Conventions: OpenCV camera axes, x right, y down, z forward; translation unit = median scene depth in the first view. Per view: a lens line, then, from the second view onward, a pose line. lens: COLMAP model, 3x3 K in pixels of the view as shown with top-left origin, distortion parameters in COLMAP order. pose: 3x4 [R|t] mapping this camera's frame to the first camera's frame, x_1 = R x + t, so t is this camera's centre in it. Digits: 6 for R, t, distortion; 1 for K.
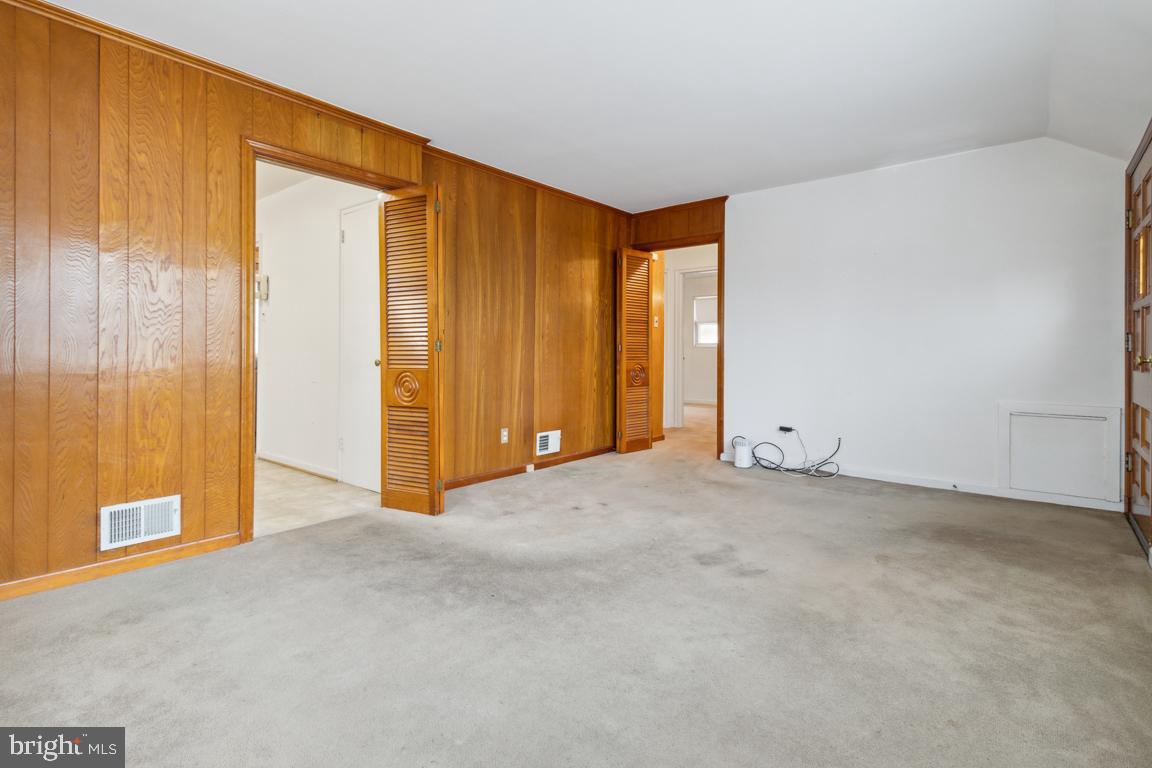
lens RADIAL K [[559.7, 0, 579.8], [0, 559.7, 353.6], [0, 0, 1]] dist [-0.000549, 0.000253]
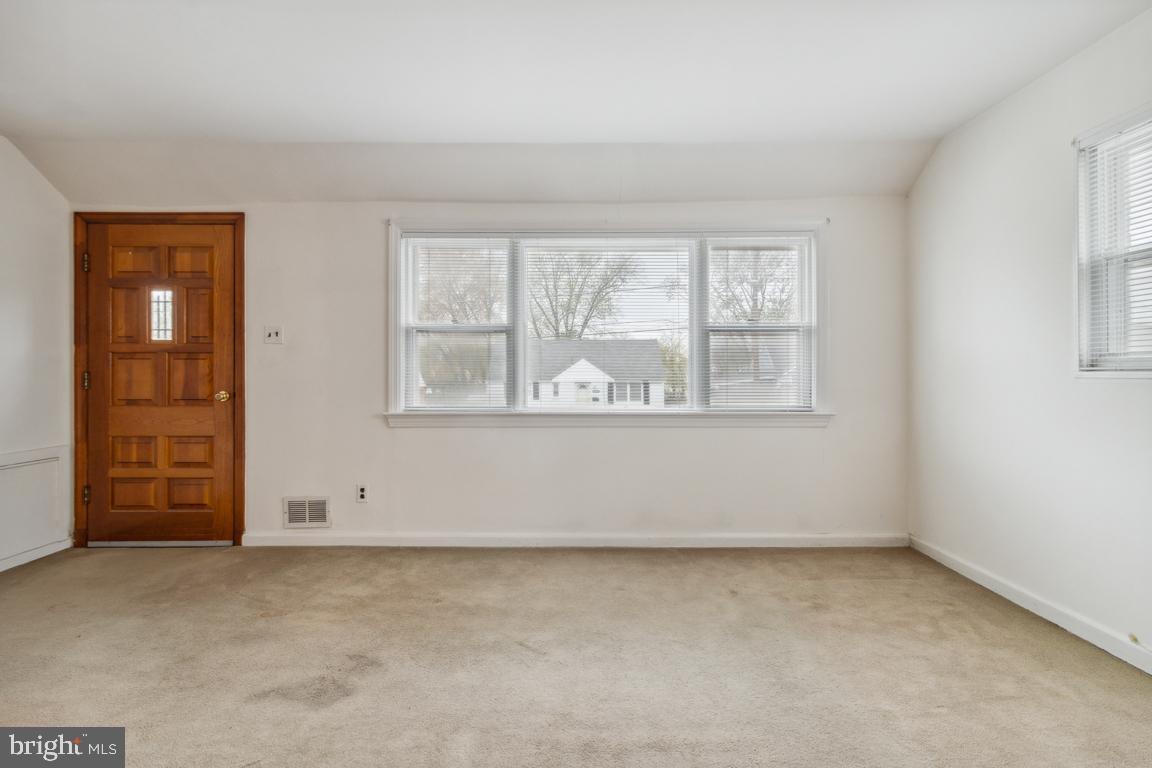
lens RADIAL K [[540.2, 0, 572.0], [0, 540.2, 362.6], [0, 0, 1]] dist [-0.000475, 0.000261]
pose [[-0.627293, 0.016113, 0.778617, -0.315990], [0.000914, 0.999800, -0.019955, -0.025955], [-0.778783, -0.011806, -0.627182, 0.749055]]
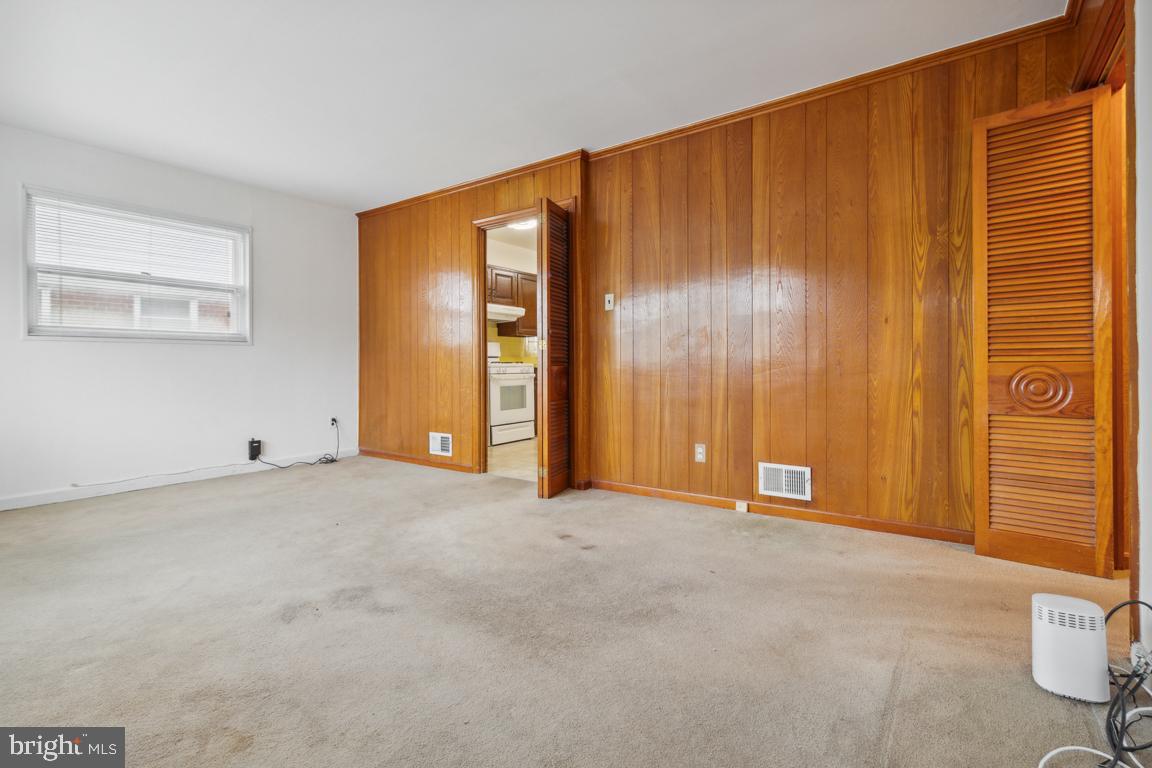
lens RADIAL K [[544.5, 0, 577.5], [0, 544.5, 368.0], [0, 0, 1]] dist [0.001110, 0.000349]
pose [[0.063253, -0.000283, -0.997997, 0.653810], [0.004409, 0.999990, -0.000004, 0.025208], [0.997988, -0.004400, 0.063254, 0.802230]]
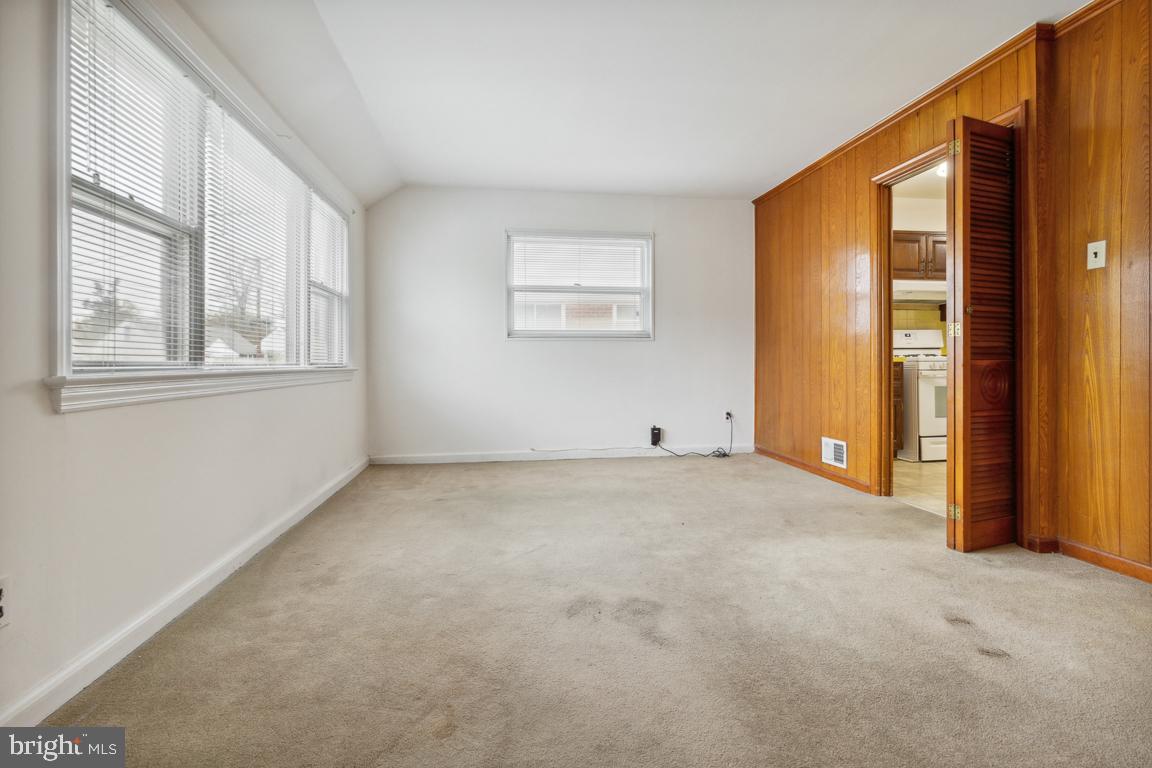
lens RADIAL K [[540.2, 0, 572.0], [0, 540.2, 362.6], [0, 0, 1]] dist [-0.000475, 0.000261]
pose [[-0.679768, -0.000108, -0.733427, 0.517142], [0.000063, 1.000000, -0.000205, 0.024774], [0.733427, -0.000186, -0.679768, 0.894113]]
